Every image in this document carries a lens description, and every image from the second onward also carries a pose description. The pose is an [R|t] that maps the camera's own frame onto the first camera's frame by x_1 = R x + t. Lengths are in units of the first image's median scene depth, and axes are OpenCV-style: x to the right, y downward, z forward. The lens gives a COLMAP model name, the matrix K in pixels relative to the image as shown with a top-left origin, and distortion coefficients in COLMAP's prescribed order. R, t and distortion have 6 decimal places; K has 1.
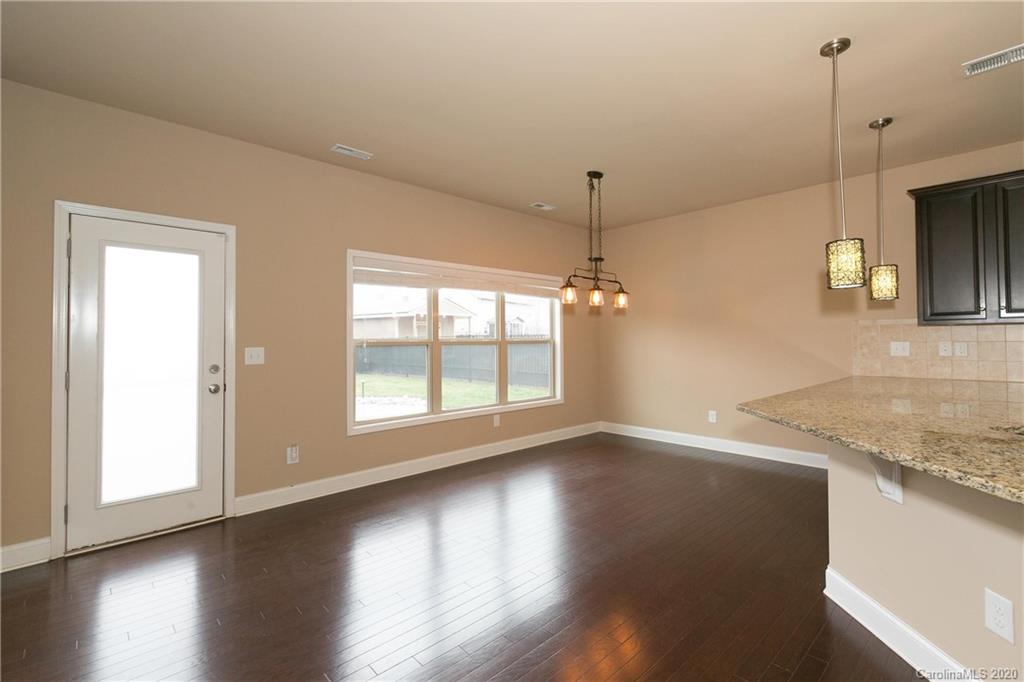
lens RADIAL K [[465.3, 0, 510.6], [0, 465.3, 335.7], [0, 0, 1]] dist [-0.010679, 0.000684]
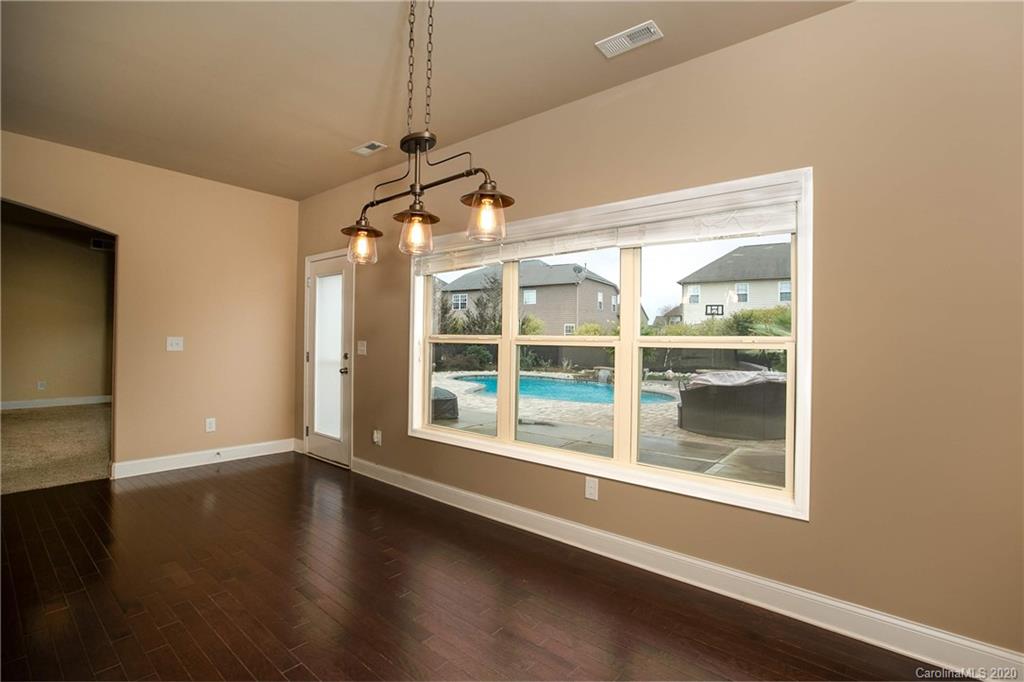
lens RADIAL K [[465.3, 0, 508.1], [0, 465.3, 338.1], [0, 0, 1]] dist [-0.010679, 0.000684]
pose [[0.114320, 0.007694, -0.993414, 0.751504], [-0.000436, 0.999970, 0.007694, 0.007461], [0.993444, -0.000446, 0.114320, 1.289651]]
